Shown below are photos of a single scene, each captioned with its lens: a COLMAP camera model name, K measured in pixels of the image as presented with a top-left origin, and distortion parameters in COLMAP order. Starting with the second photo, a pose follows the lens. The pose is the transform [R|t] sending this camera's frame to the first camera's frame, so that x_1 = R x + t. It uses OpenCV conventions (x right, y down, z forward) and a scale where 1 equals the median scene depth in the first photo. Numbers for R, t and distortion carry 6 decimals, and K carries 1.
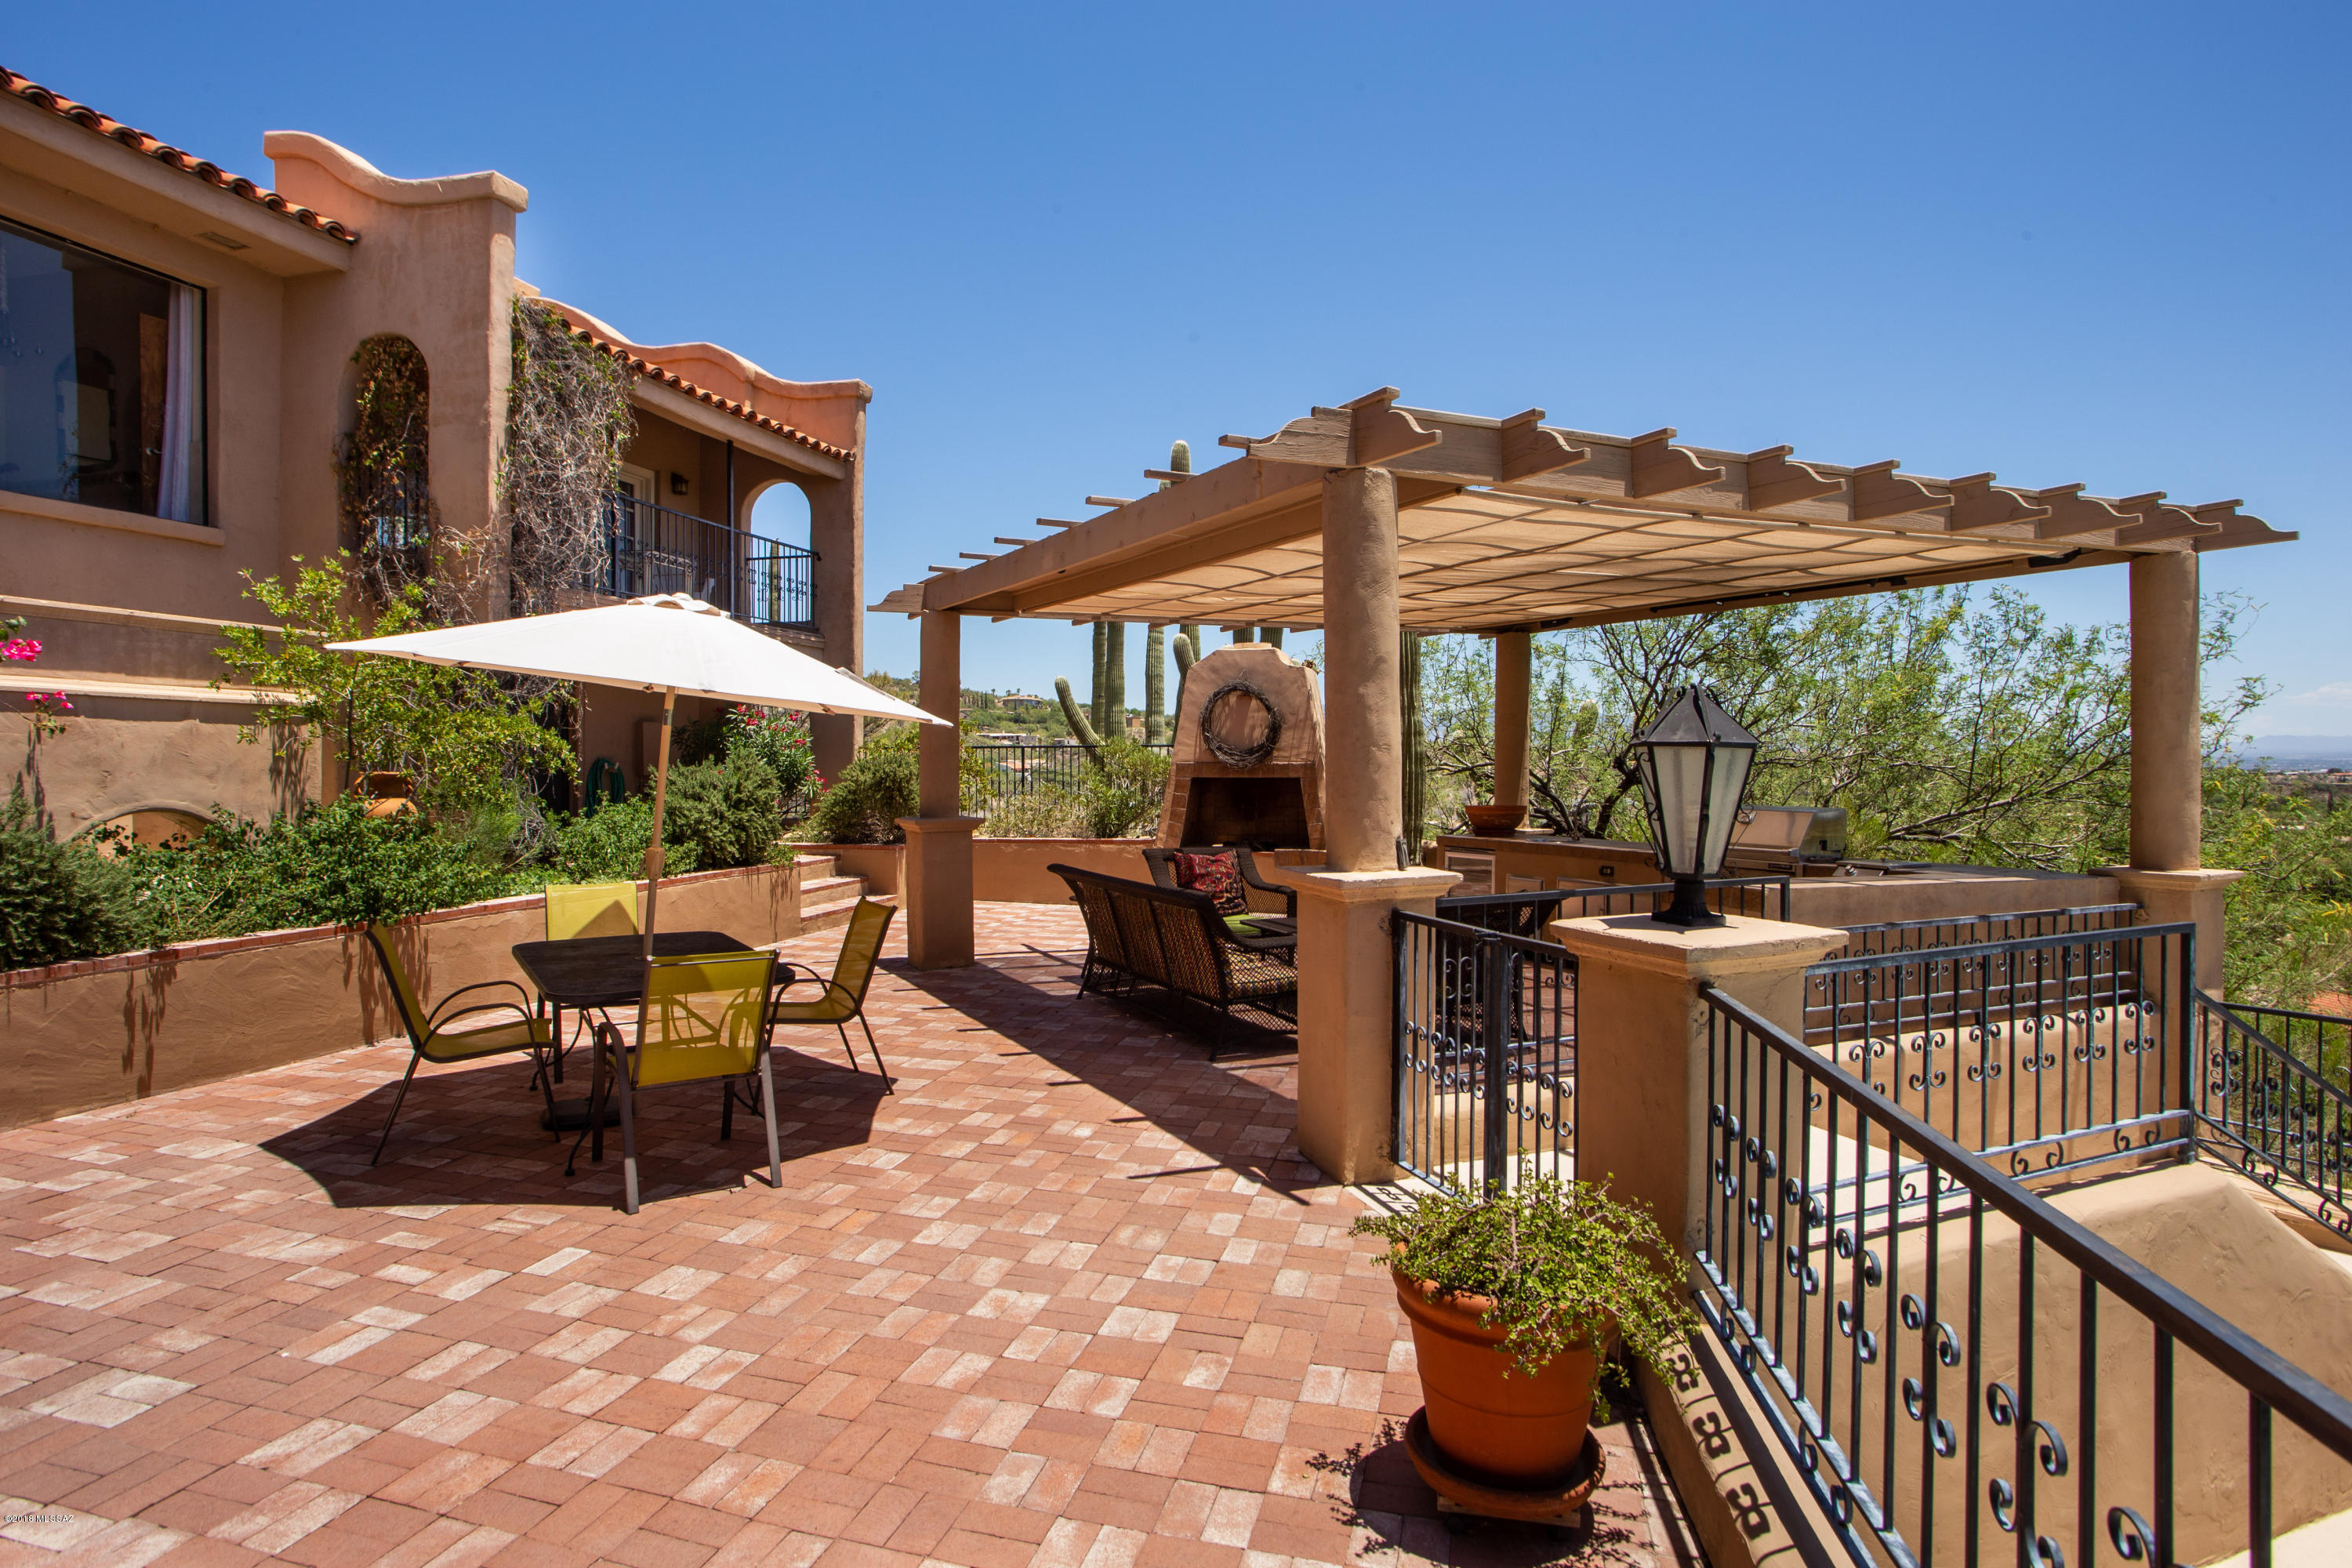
lens RADIAL K [[1219.1, 0, 1187.0], [0, 1219.1, 774.8], [0, 0, 1]] dist [-0.068664, 0.038284]
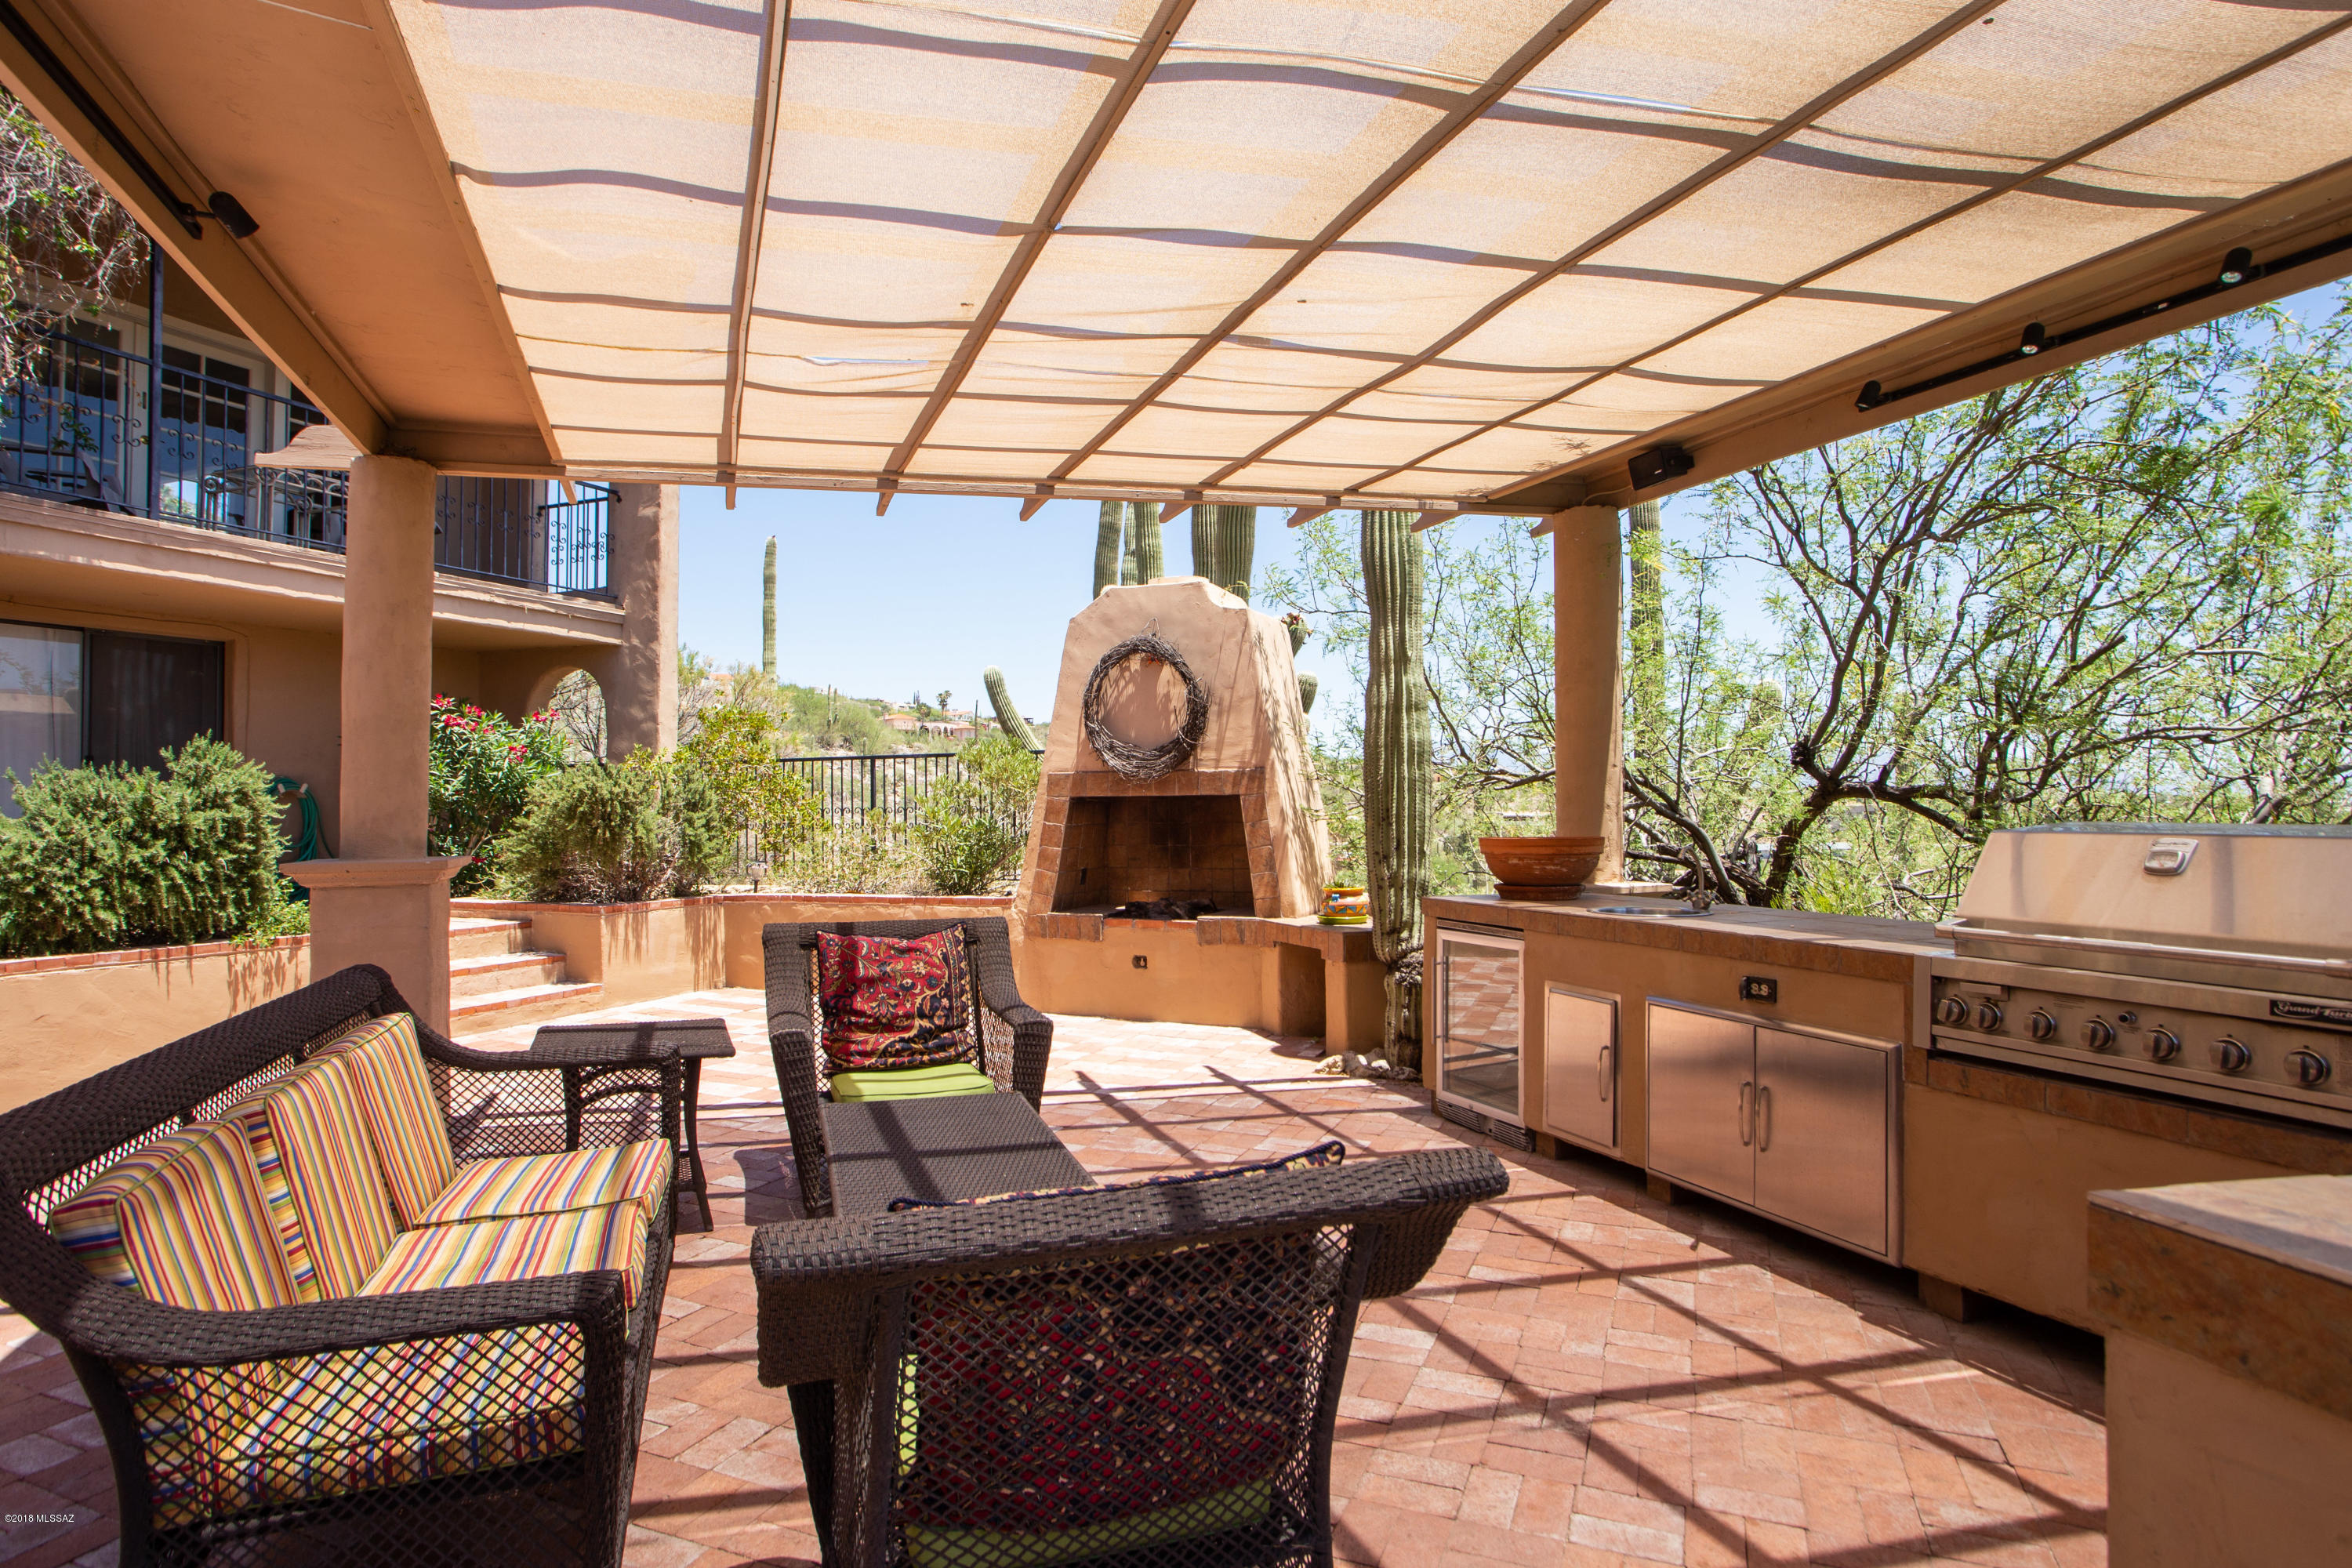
lens RADIAL K [[1246.6, 0, 1193.9], [0, 1246.6, 783.3], [0, 0, 1]] dist [-0.071011, 0.040272]
pose [[0.990905, -0.010192, -0.134179, 0.284476], [0.005899, 0.999459, -0.032354, 0.030628], [0.134436, 0.031269, 0.990429, 0.748329]]
